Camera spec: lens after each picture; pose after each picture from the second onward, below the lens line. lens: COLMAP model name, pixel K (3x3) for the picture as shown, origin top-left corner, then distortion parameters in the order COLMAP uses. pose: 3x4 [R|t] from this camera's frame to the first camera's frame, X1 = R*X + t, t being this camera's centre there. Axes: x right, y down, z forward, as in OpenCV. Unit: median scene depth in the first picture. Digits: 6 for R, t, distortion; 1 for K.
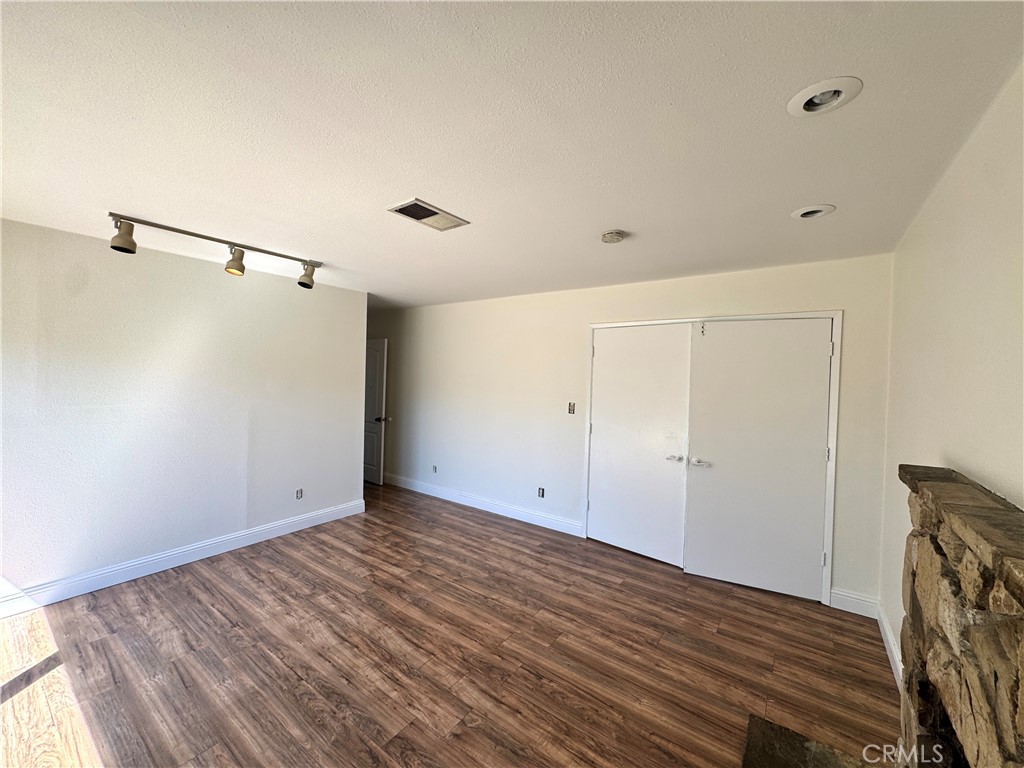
lens RADIAL K [[411.0, 0, 508.5], [0, 411.0, 383.2], [0, 0, 1]] dist [-0.001402, 0.000553]
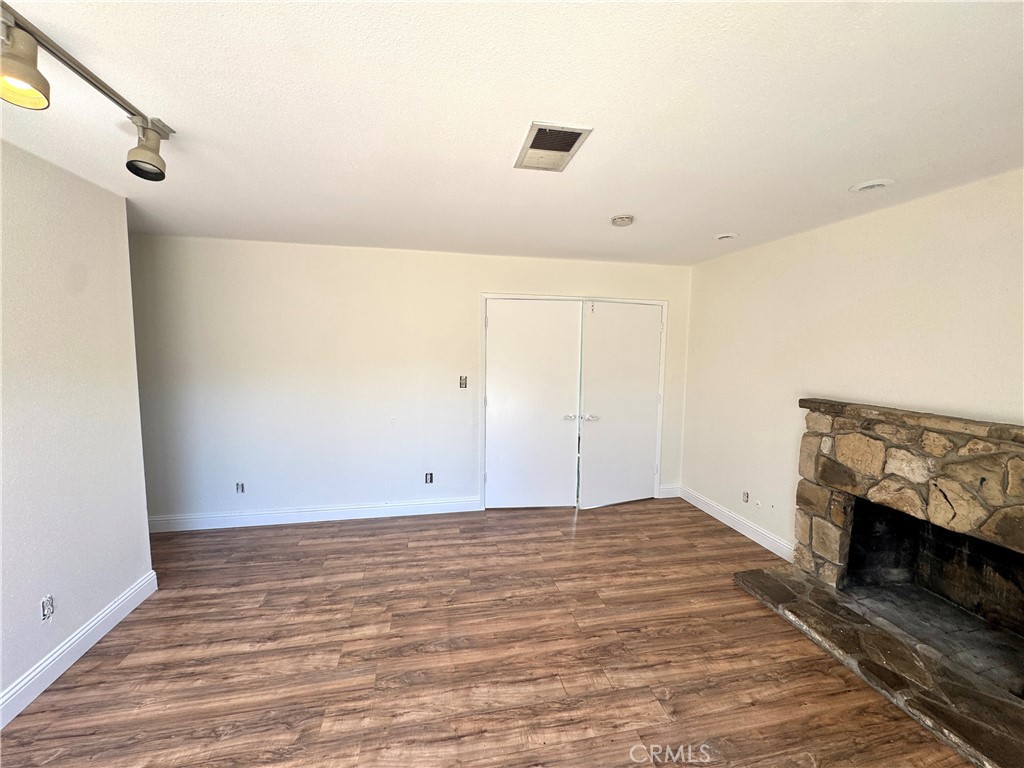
lens RADIAL K [[411.0, 0, 514.3], [0, 411.0, 382.8], [0, 0, 1]] dist [-0.001402, 0.000553]
pose [[0.668814, -0.083426, 0.738734, -0.664778], [0.017265, 0.995159, 0.096753, -0.038762], [-0.743229, -0.051955, 0.667017, 0.405636]]
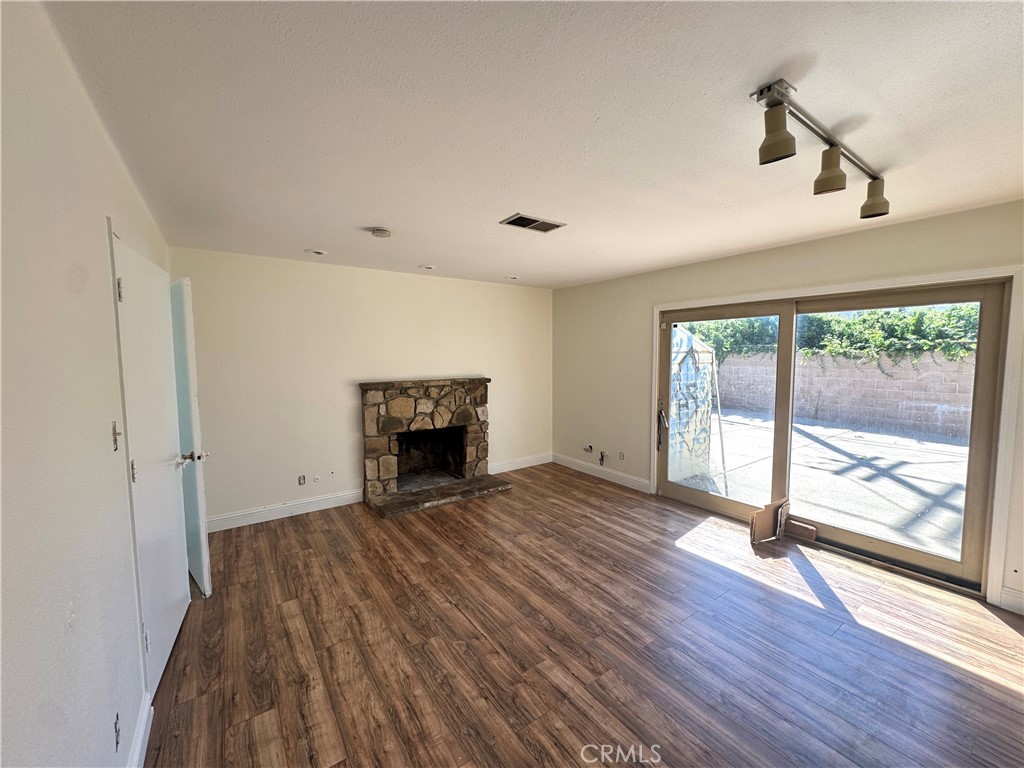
lens RADIAL K [[411.0, 0, 510.0], [0, 411.0, 386.7], [0, 0, 1]] dist [-0.001402, 0.000553]
pose [[-0.946501, -0.047449, 0.319192, -0.424560], [-0.015015, 0.994535, 0.103316, -0.039665], [-0.322350, 0.092996, -0.942041, 1.752342]]
